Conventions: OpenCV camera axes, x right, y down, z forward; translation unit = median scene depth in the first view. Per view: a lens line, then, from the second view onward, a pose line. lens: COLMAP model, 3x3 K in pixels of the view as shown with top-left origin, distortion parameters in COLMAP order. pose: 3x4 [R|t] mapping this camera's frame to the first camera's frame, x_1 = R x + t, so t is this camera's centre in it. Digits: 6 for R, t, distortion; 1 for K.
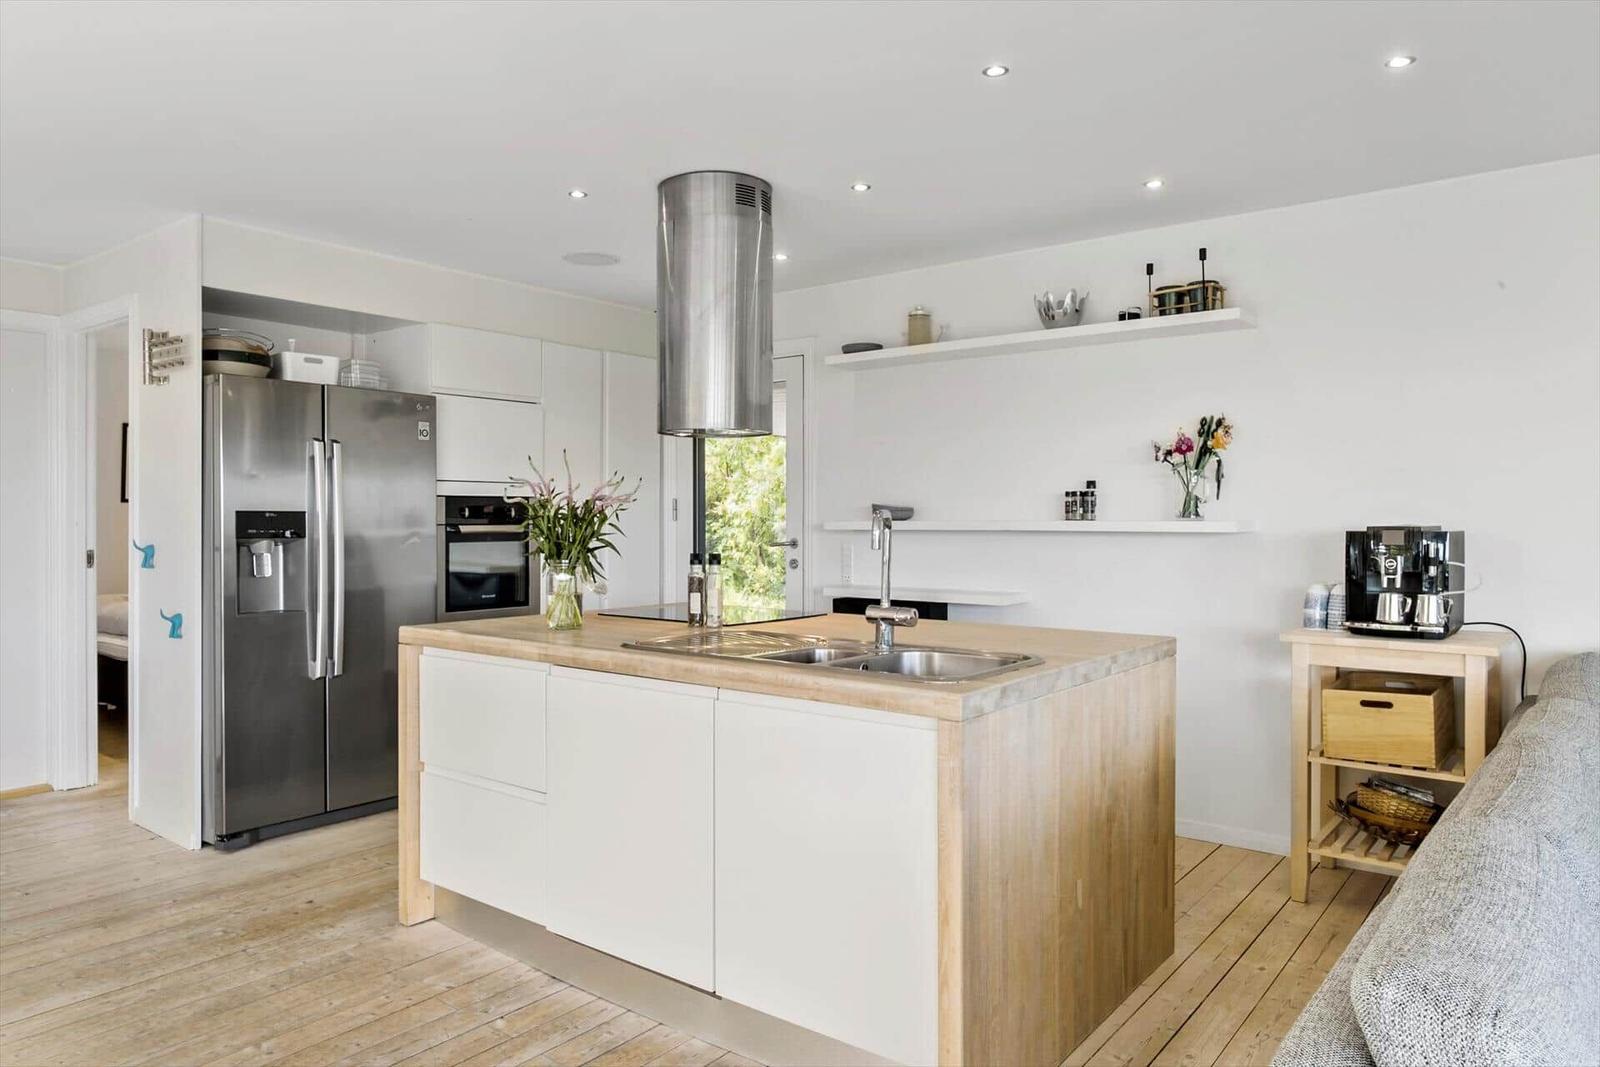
lens RADIAL K [[1035.2, 0, 799.8], [0, 1035.2, 527.4], [0, 0, 1]] dist [-0.002584, -0.002263]
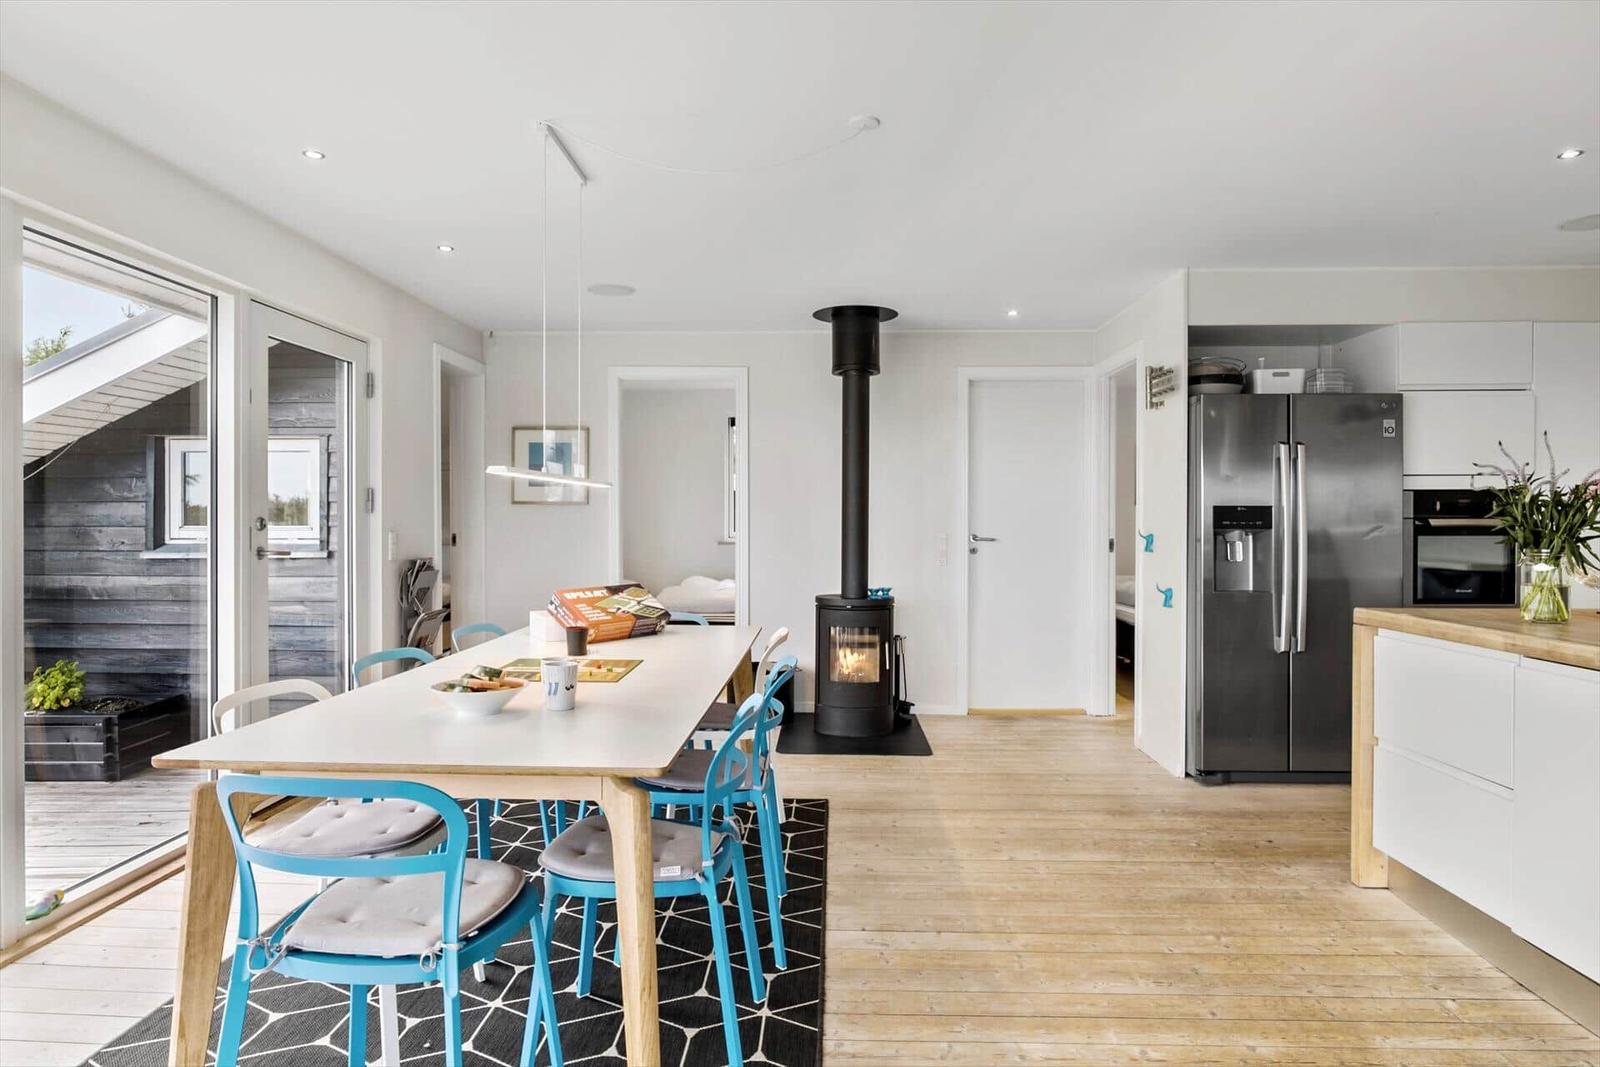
lens RADIAL K [[910.8, 0, 794.0], [0, 910.8, 525.6], [0, 0, 1]] dist [-0.005523, 0.000098]
pose [[0.585011, 0.001924, -0.811023, 0.032861], [-0.007378, 0.999968, -0.002950, 0.014080], [0.810992, 0.007710, 0.585007, -0.023718]]
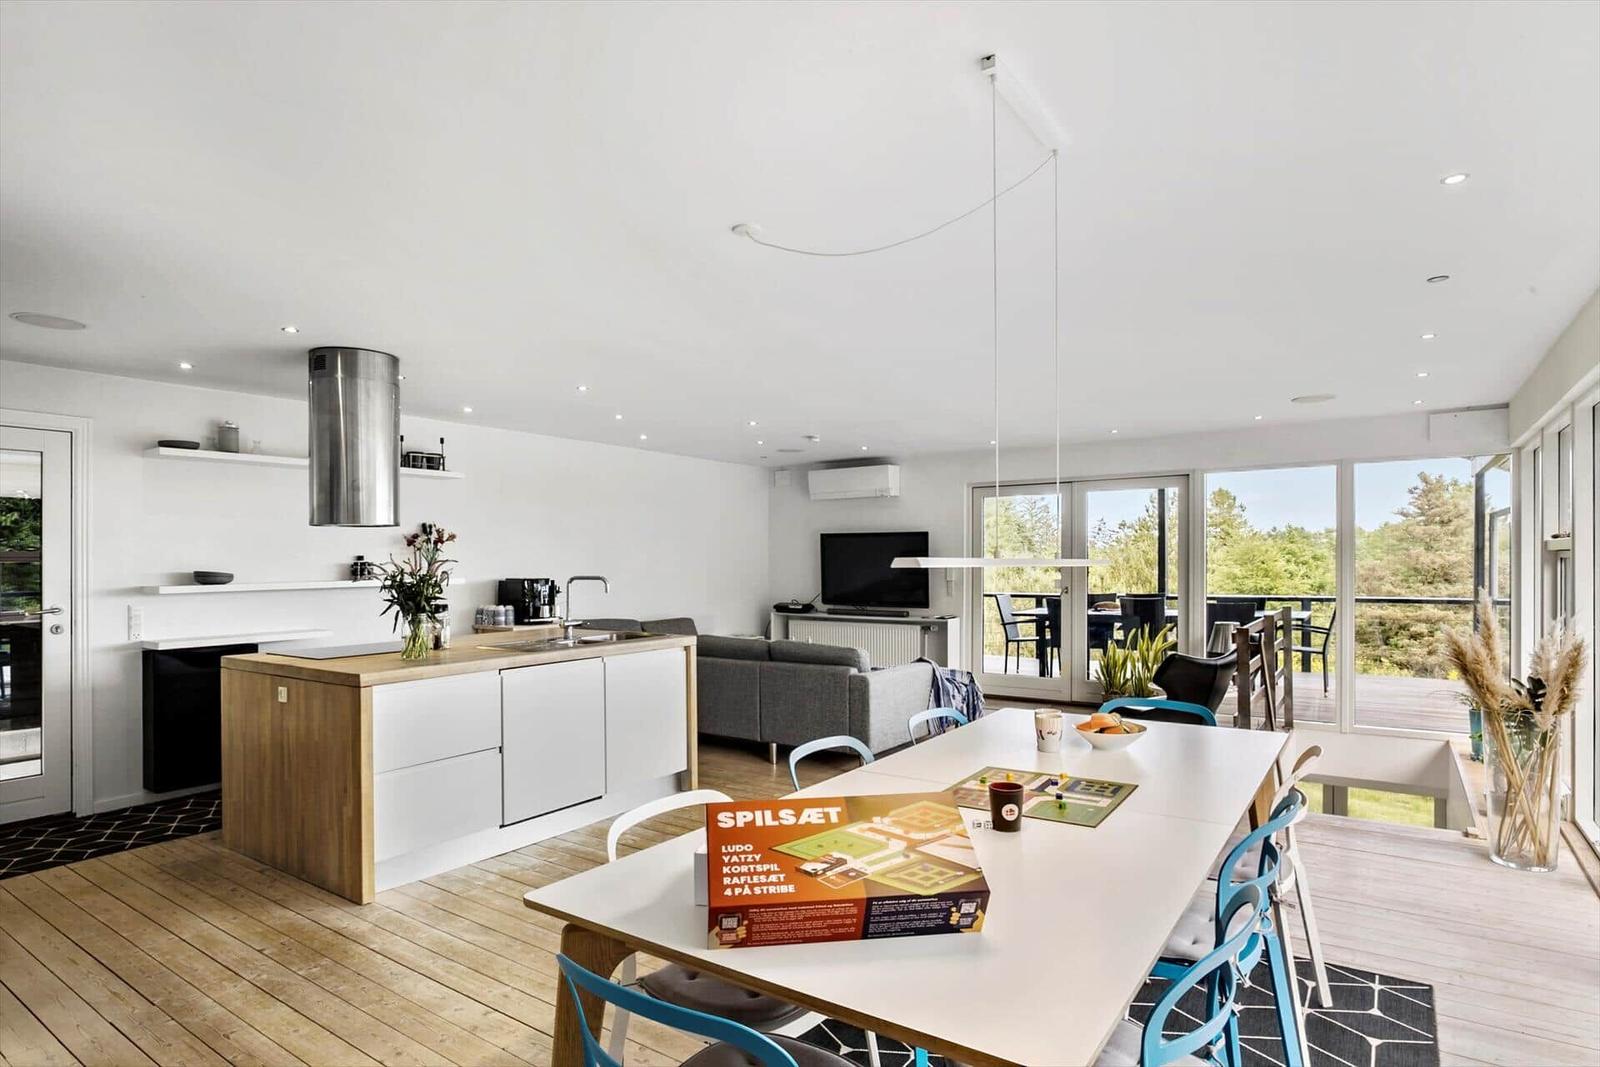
lens RADIAL K [[837.0, 0, 762.1], [0, 837.0, 560.8], [0, 0, 1]] dist [-0.016289, 0.001284]
pose [[-0.013597, -0.002275, 0.999905, -1.169603], [0.019313, 0.999810, 0.002537, -0.031379], [-0.999721, 0.019345, -0.013550, 0.419928]]
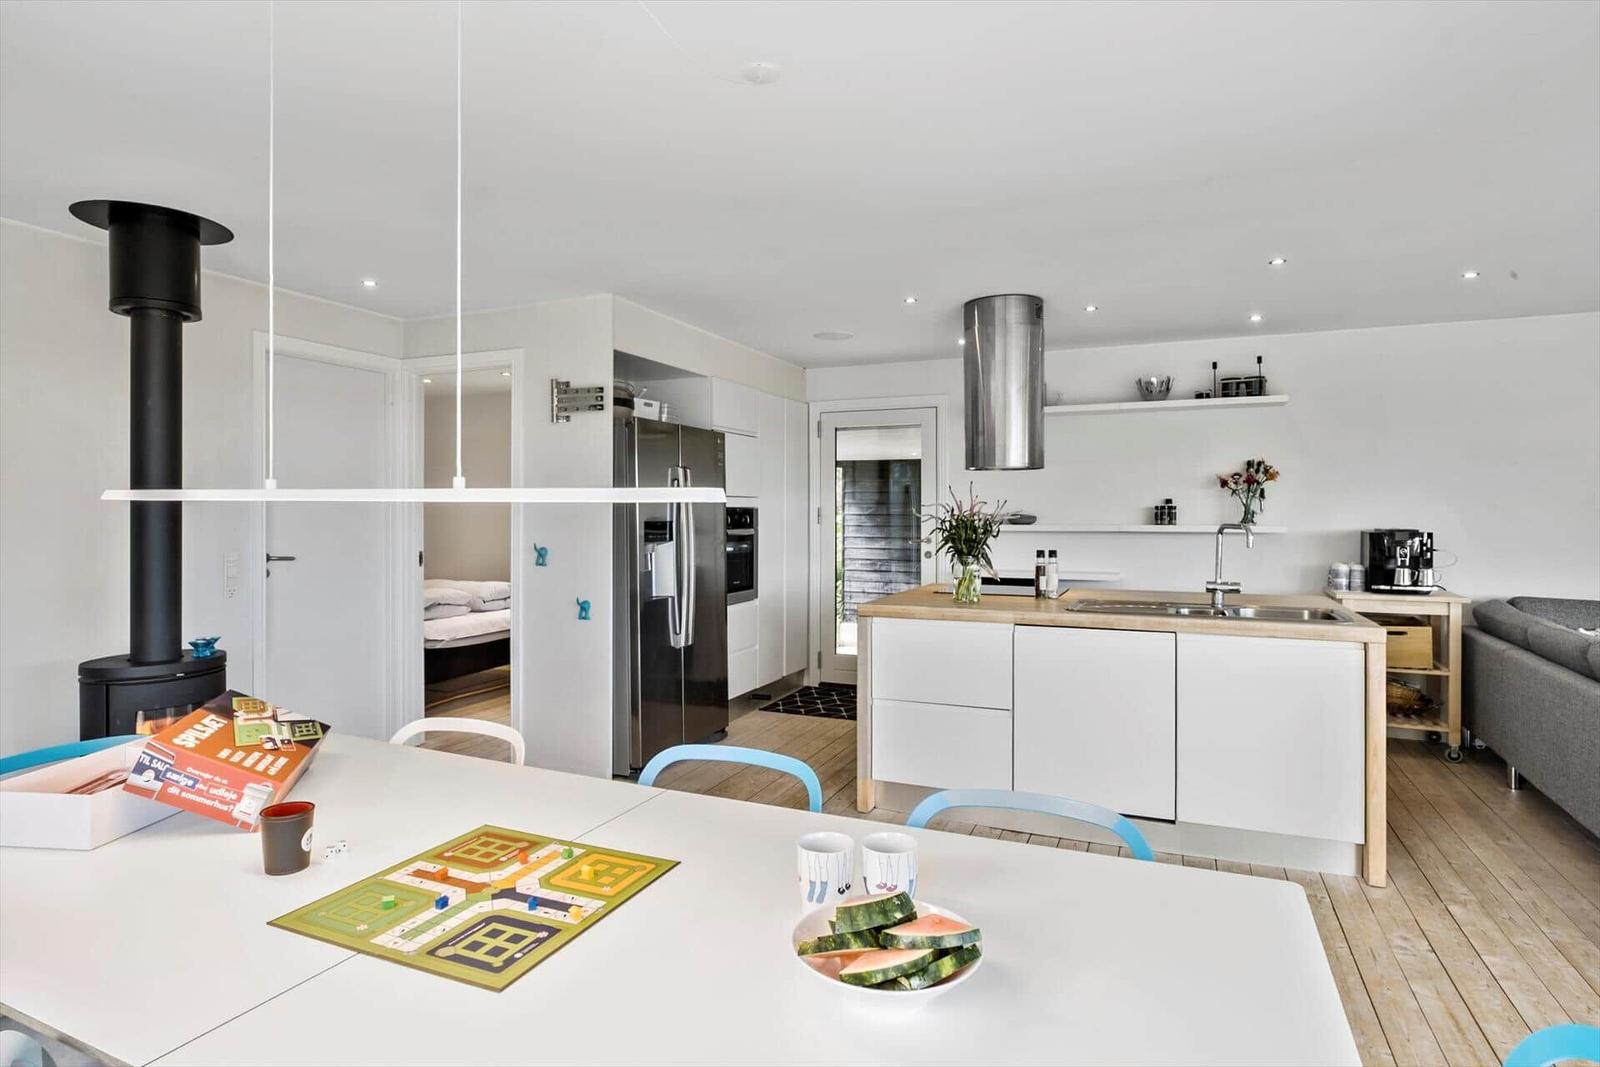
lens RADIAL K [[837.0, 0, 808.2], [0, 837.0, 521.3], [0, 0, 1]] dist [-0.016289, 0.001284]
pose [[0.969015, -0.003288, 0.246980, -0.606662], [0.003388, 0.999994, 0.000019, -0.015355], [-0.246978, 0.000818, 0.969021, -0.082412]]
